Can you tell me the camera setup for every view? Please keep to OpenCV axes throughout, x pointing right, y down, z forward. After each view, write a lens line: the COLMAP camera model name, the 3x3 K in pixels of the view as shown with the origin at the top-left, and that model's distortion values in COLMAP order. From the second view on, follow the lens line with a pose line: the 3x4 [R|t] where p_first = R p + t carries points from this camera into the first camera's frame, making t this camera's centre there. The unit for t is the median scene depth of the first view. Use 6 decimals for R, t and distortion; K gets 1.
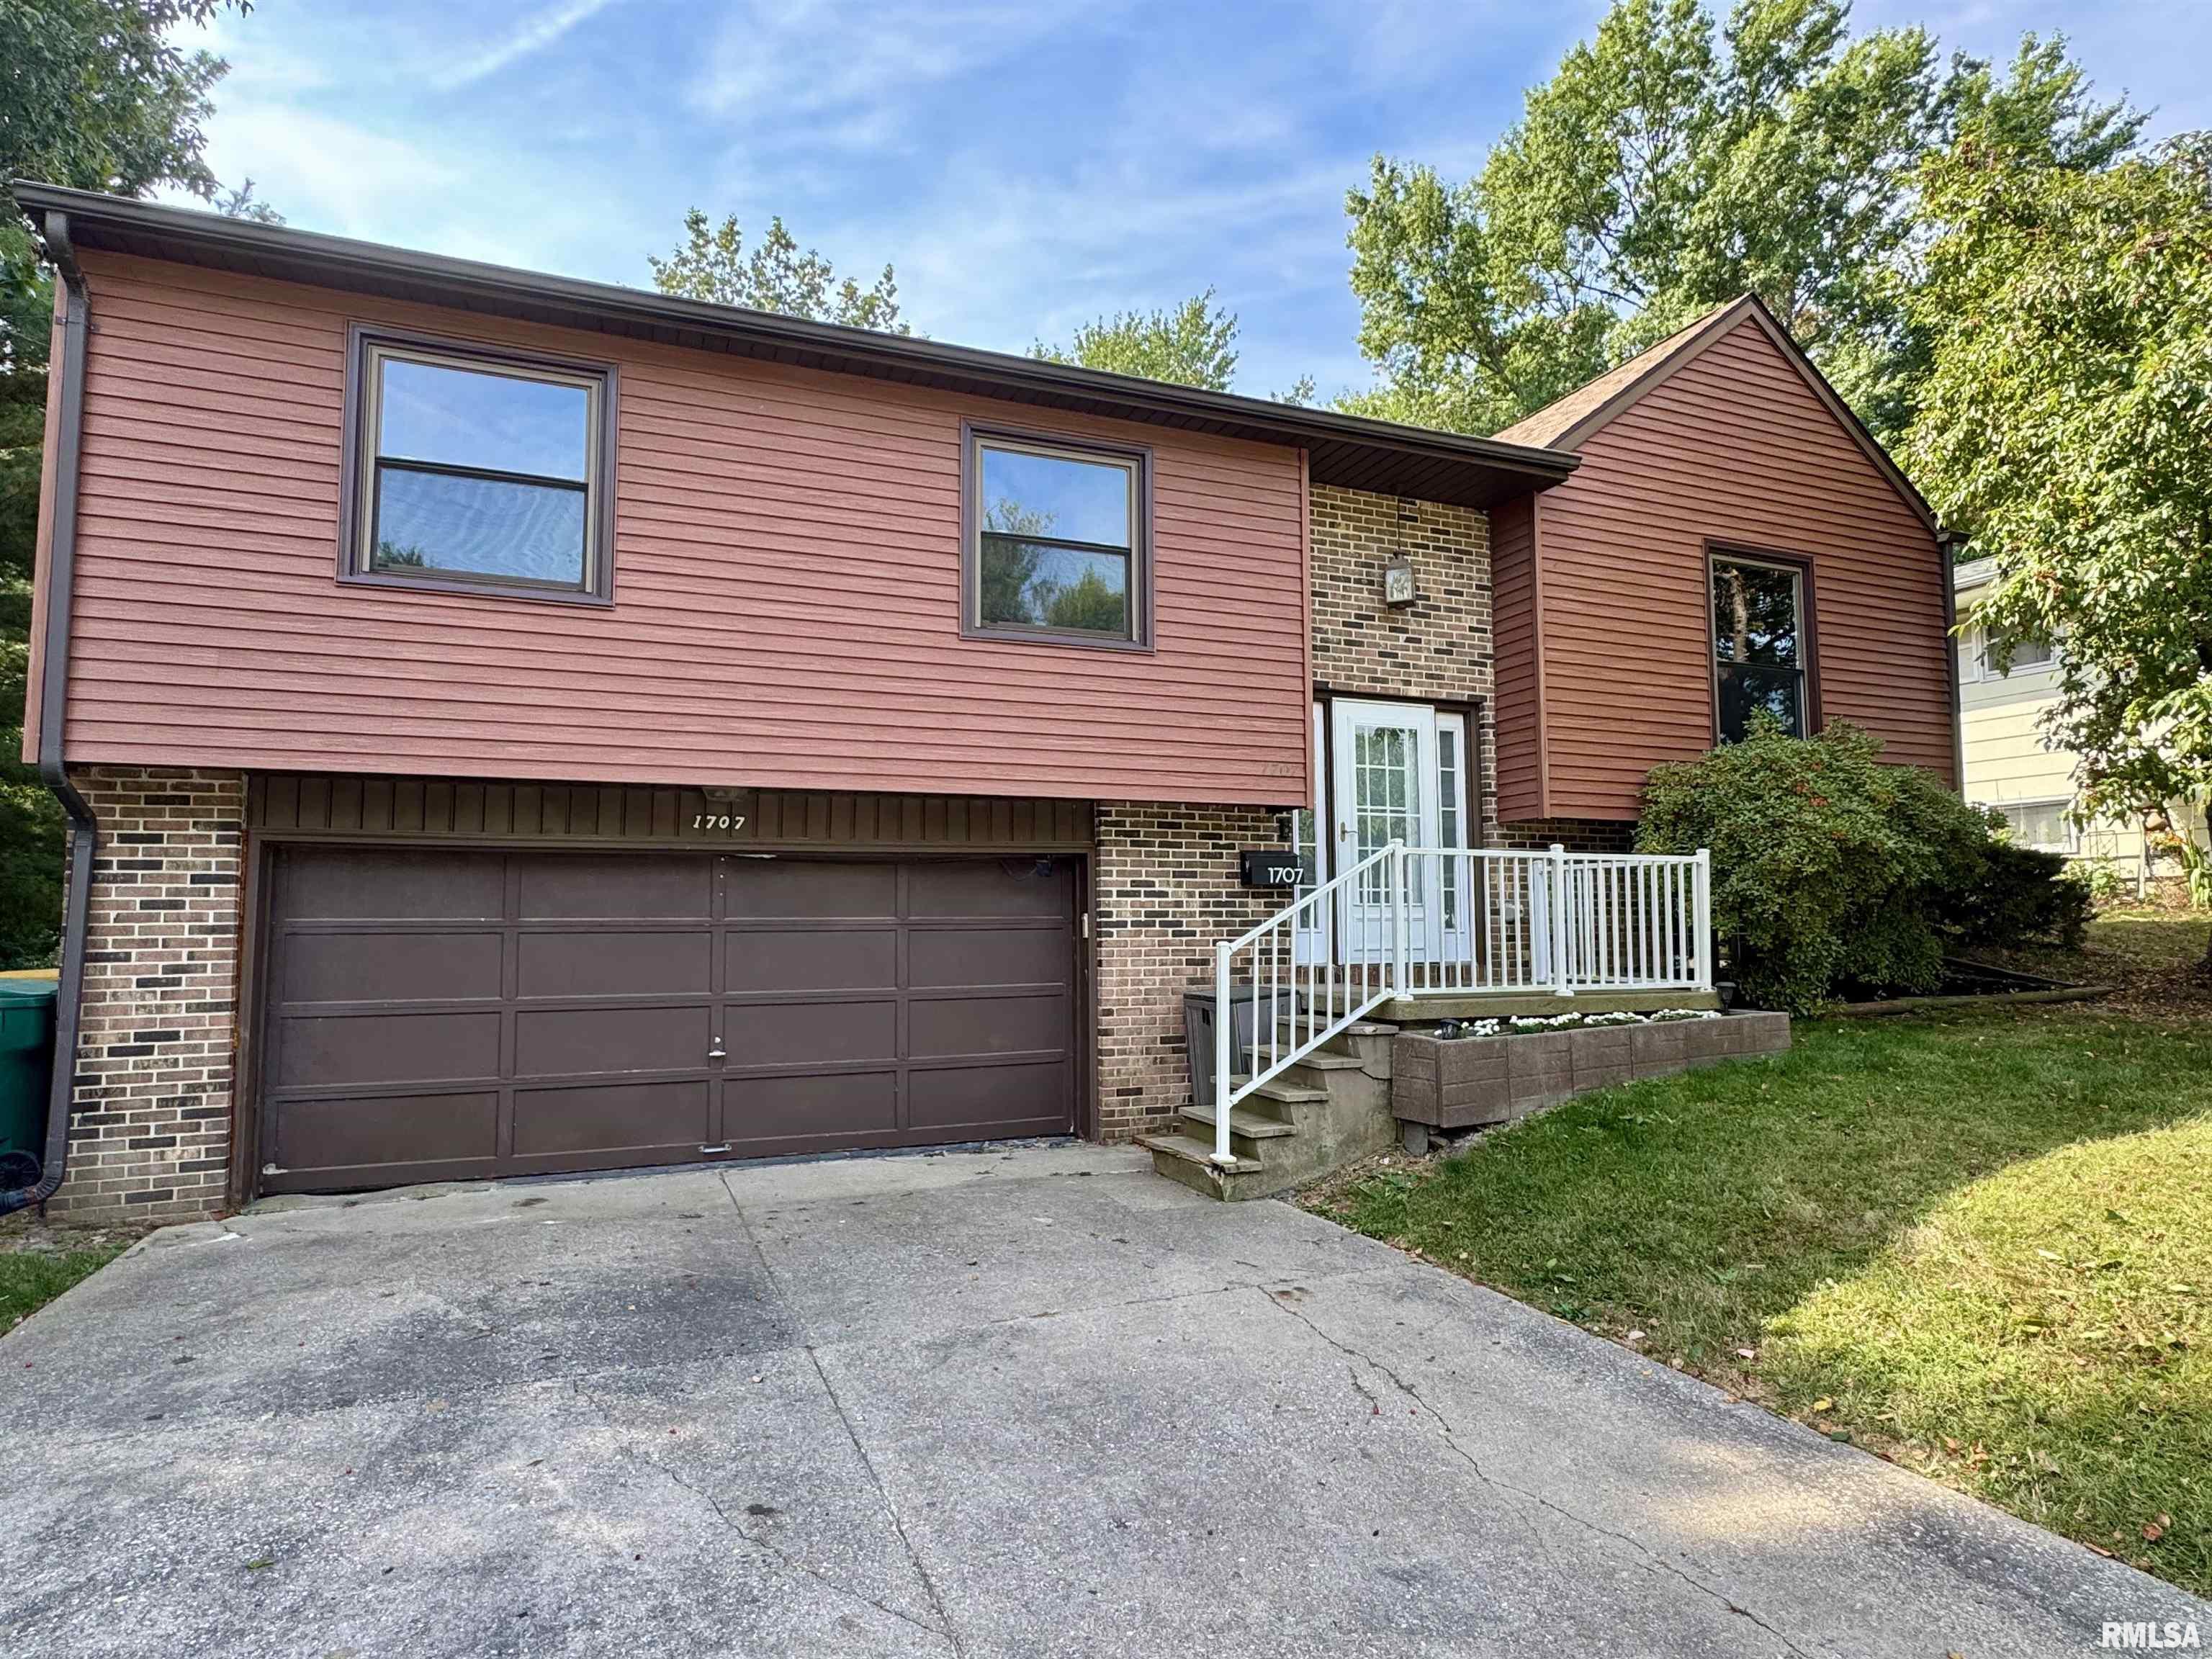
lens RADIAL K [[1229.3, 0, 1106.0], [0, 1229.3, 829.5], [0, 0, 1]] dist [0.000031, 0.000468]
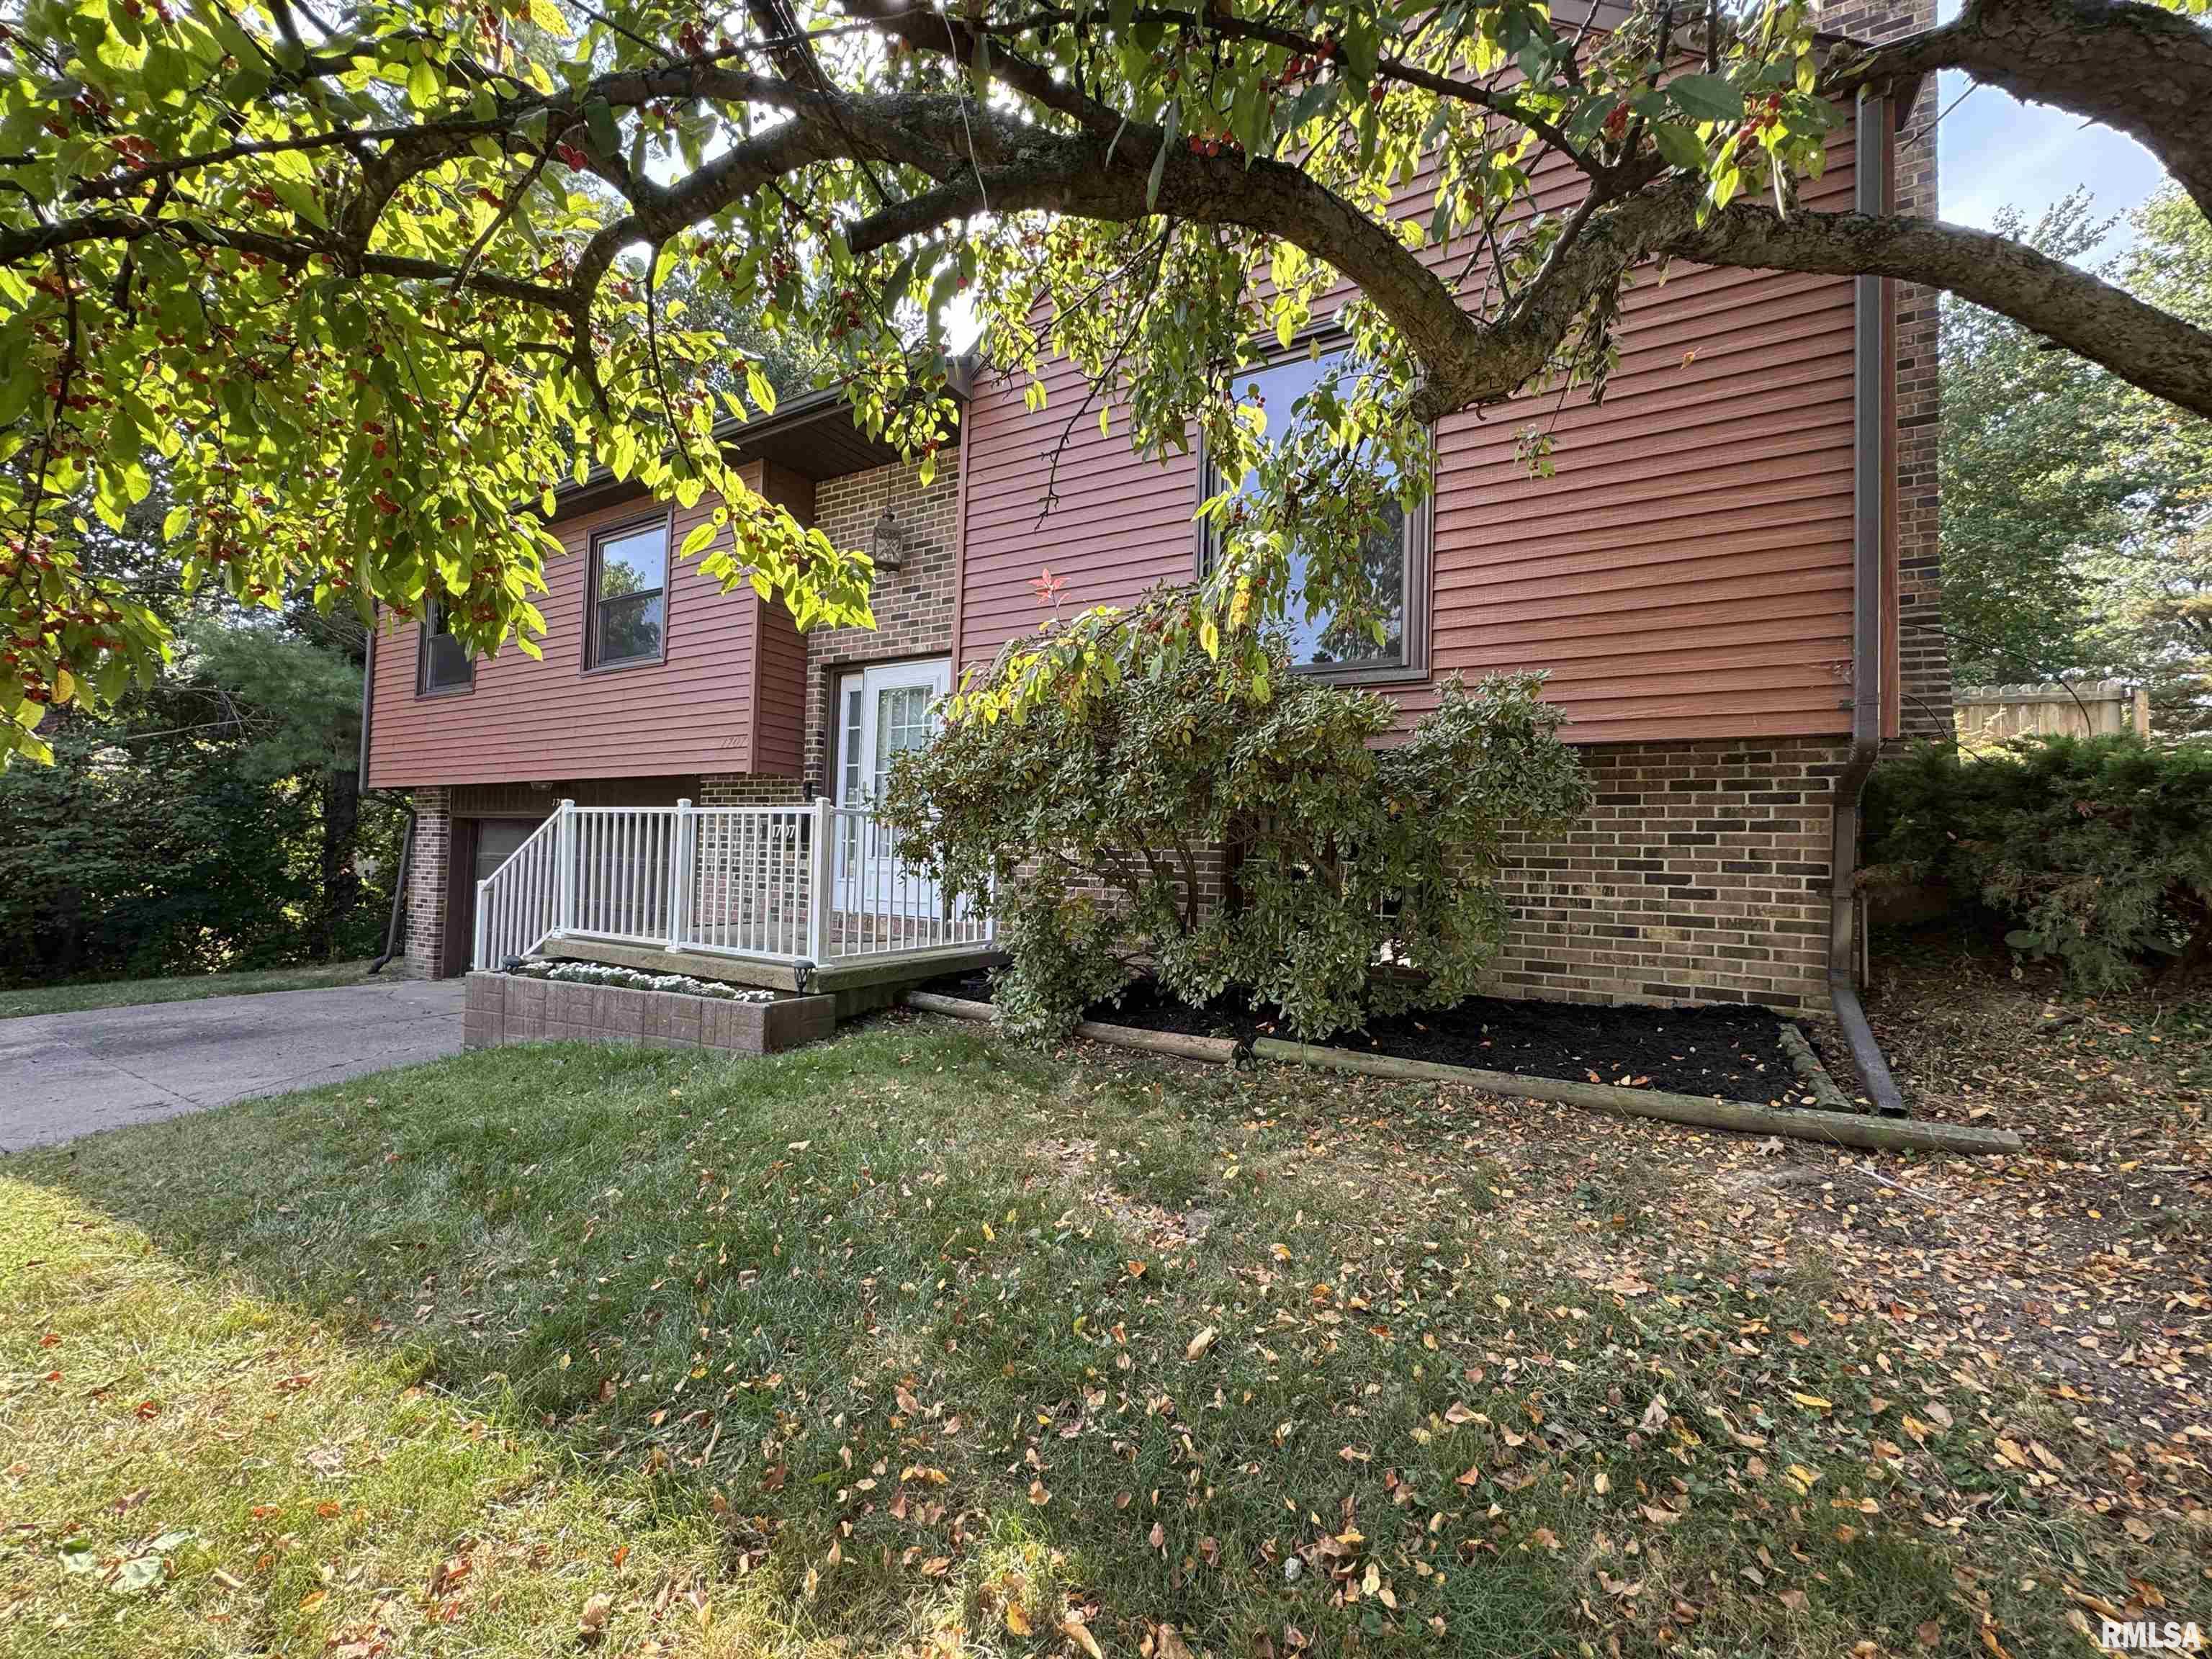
lens RADIAL K [[895.7, 0, 1106.0], [0, 895.7, 829.5], [0, 0, 1]] dist [-0.000116, -0.000008]
pose [[0.588719, -0.004923, -0.808323, 1.018441], [0.028316, 0.999493, 0.014535, 0.033135], [0.807842, -0.031445, 0.588560, 0.749652]]
